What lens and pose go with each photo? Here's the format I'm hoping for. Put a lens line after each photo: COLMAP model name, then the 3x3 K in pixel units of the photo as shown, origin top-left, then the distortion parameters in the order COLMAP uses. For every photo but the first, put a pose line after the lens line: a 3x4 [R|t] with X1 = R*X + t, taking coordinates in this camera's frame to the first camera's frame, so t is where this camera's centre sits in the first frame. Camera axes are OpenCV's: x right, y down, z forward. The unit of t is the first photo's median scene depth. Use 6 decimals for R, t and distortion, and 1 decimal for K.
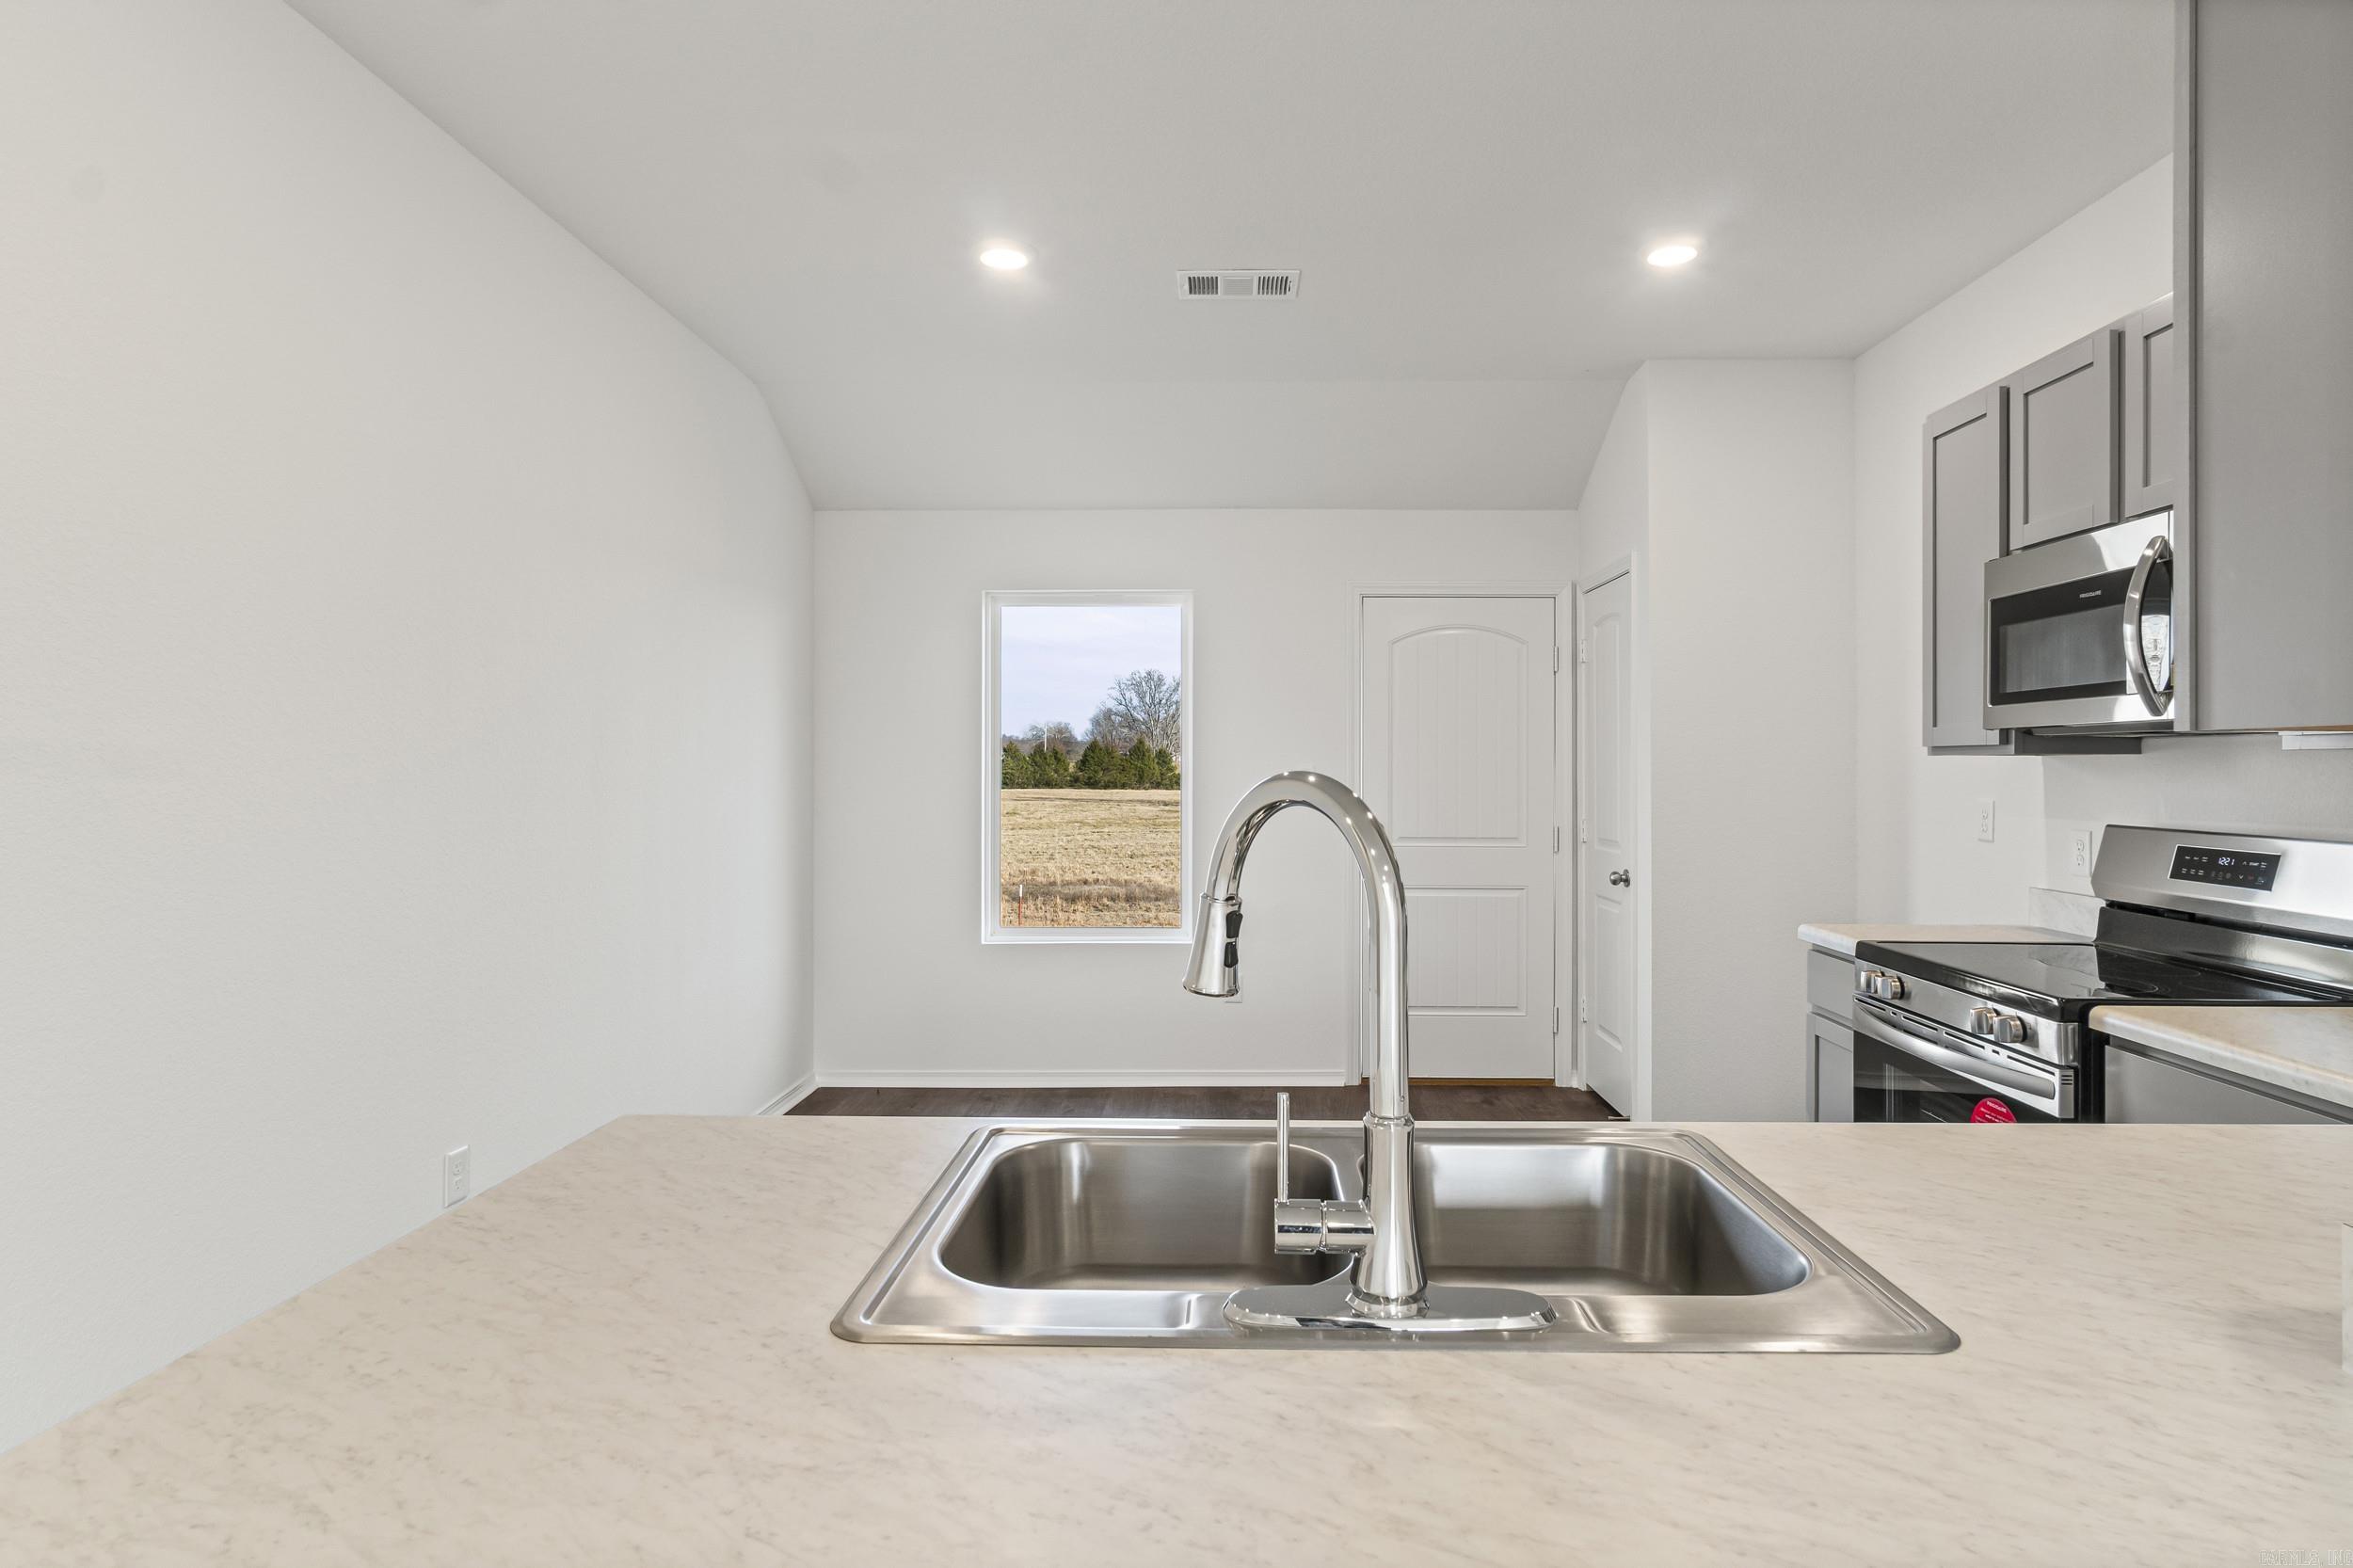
lens RADIAL K [[1235.5, 0, 1253.4], [0, 1235.5, 771.5], [0, 0, 1]] dist [-0.002135, -0.000344]
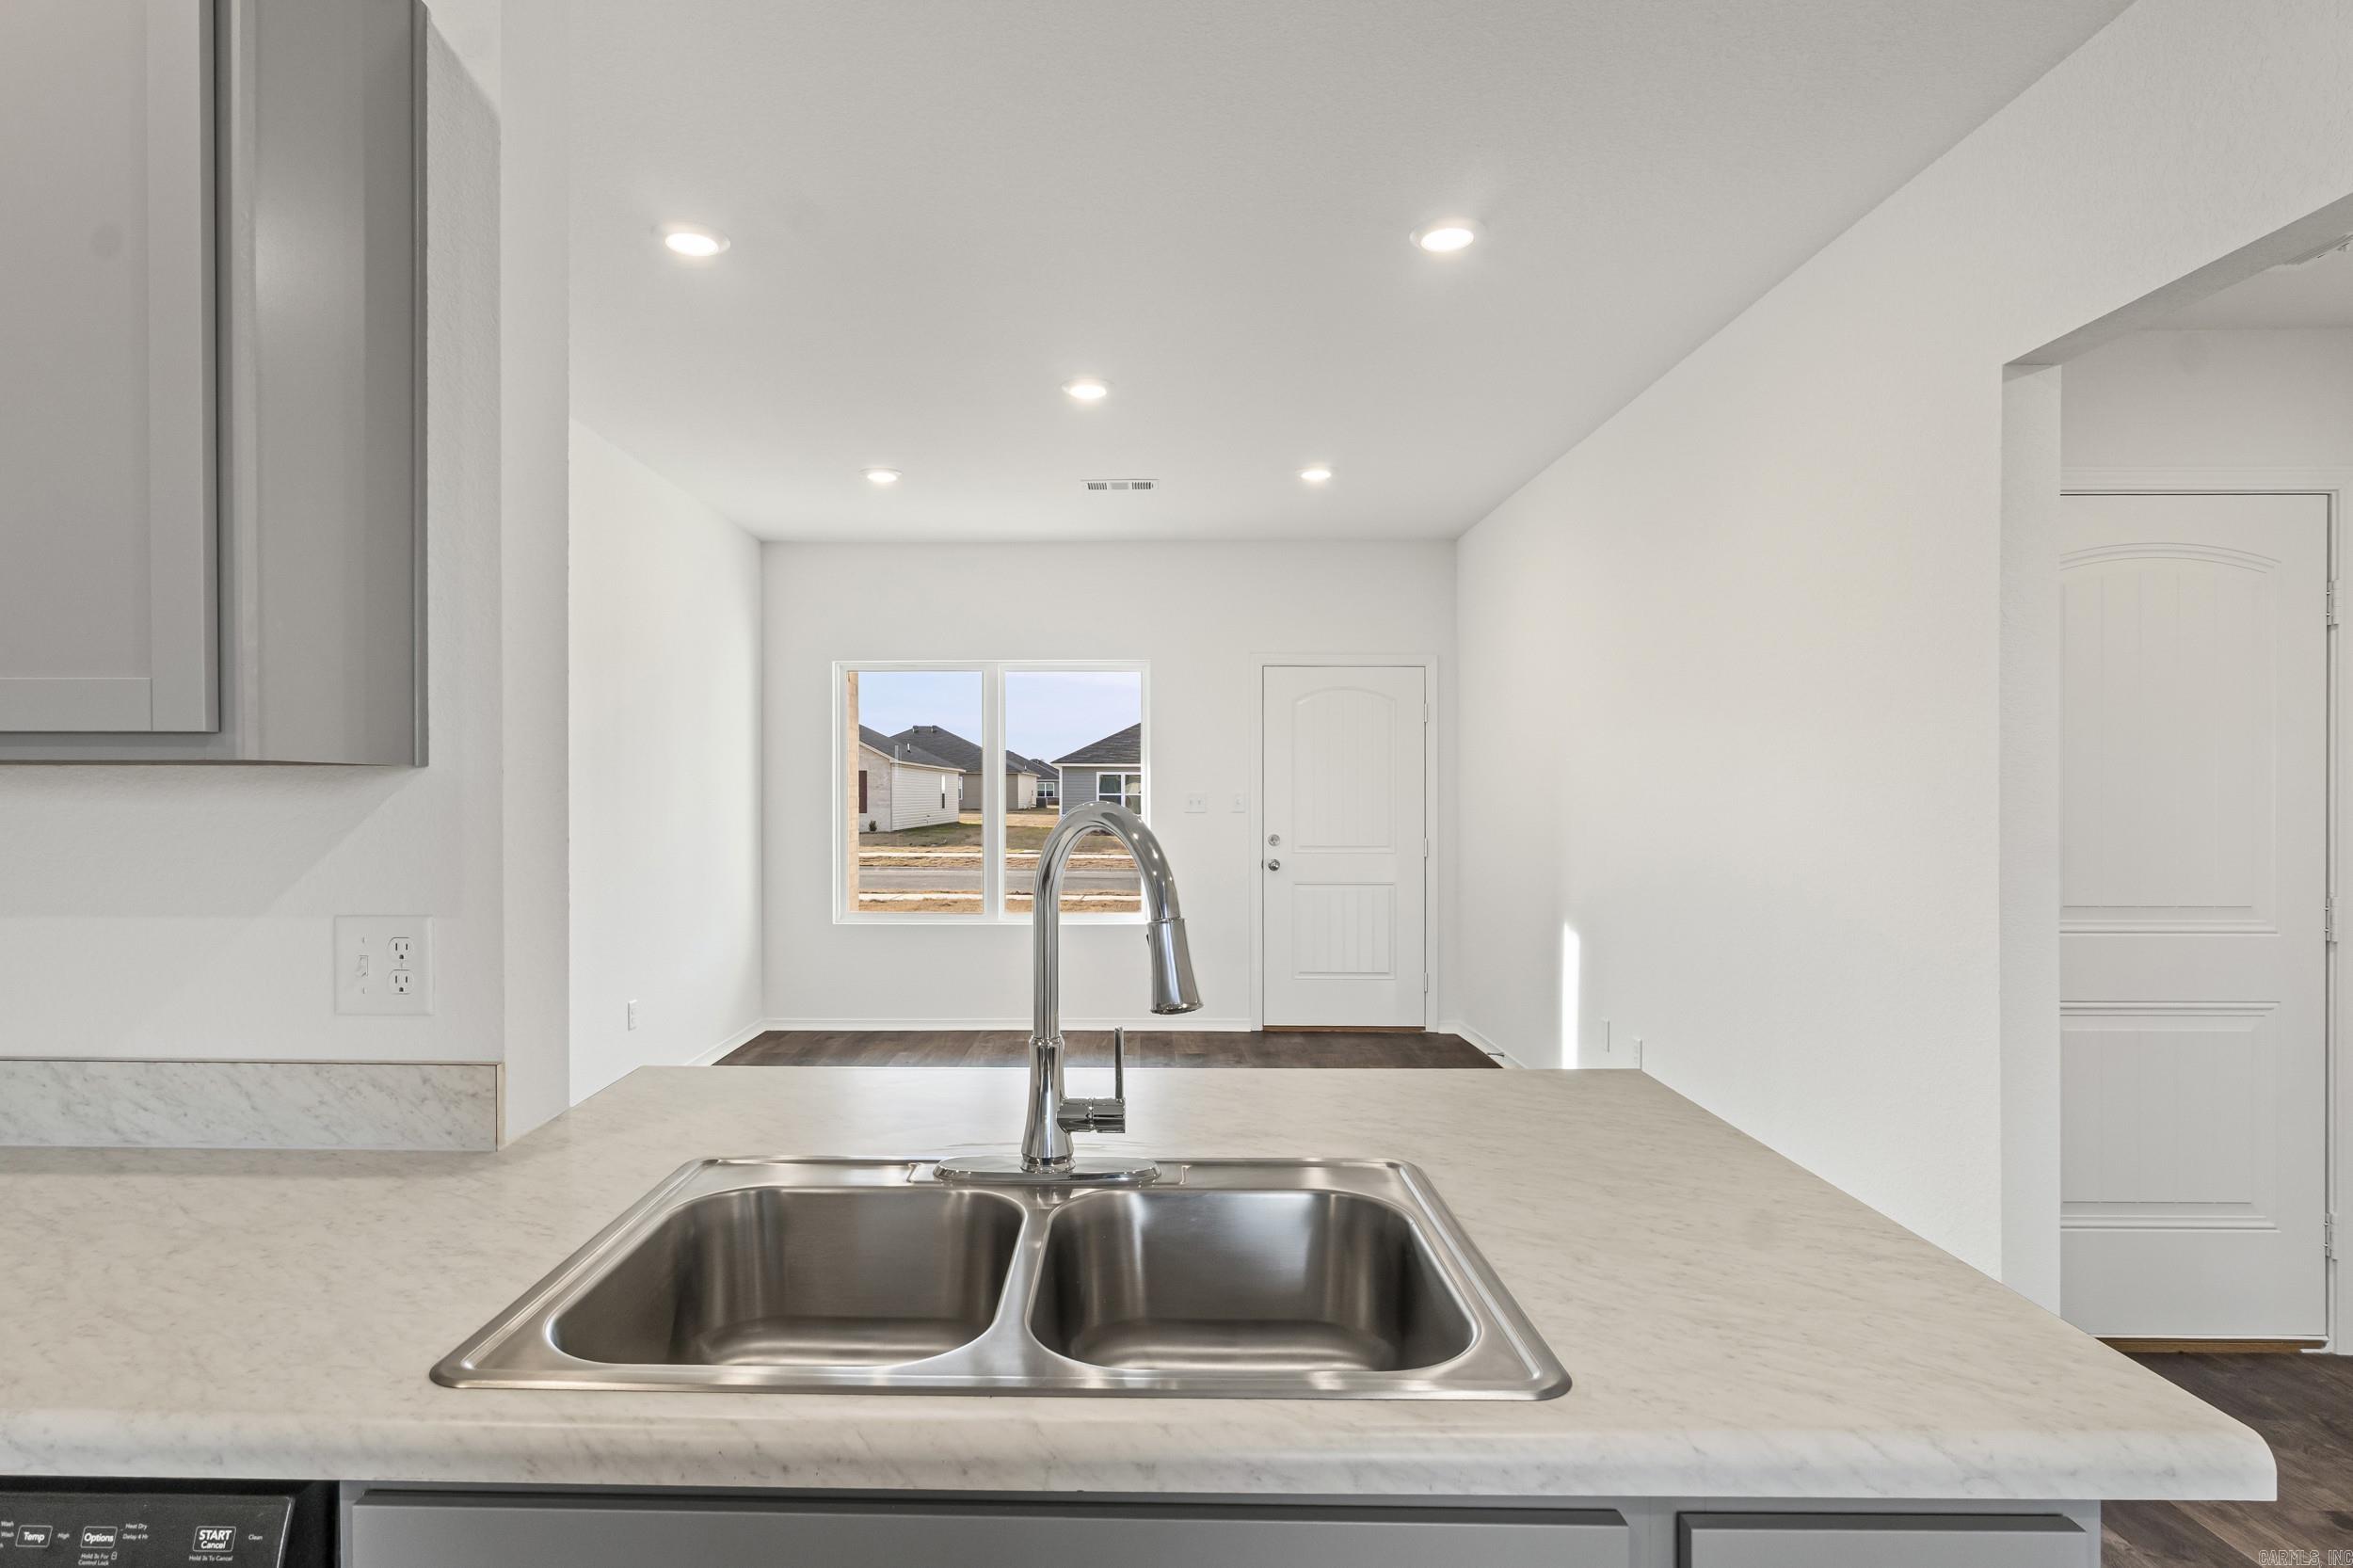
lens RADIAL K [[1186.1, 0, 1143.4], [0, 1186.1, 788.1], [0, 0, 1]] dist [-0.002579, -0.000446]
pose [[-0.999887, -0.005135, 0.014128, -0.004641], [-0.005176, 0.999983, -0.002853, -0.002695], [-0.014113, -0.002926, -0.999896, 0.507172]]
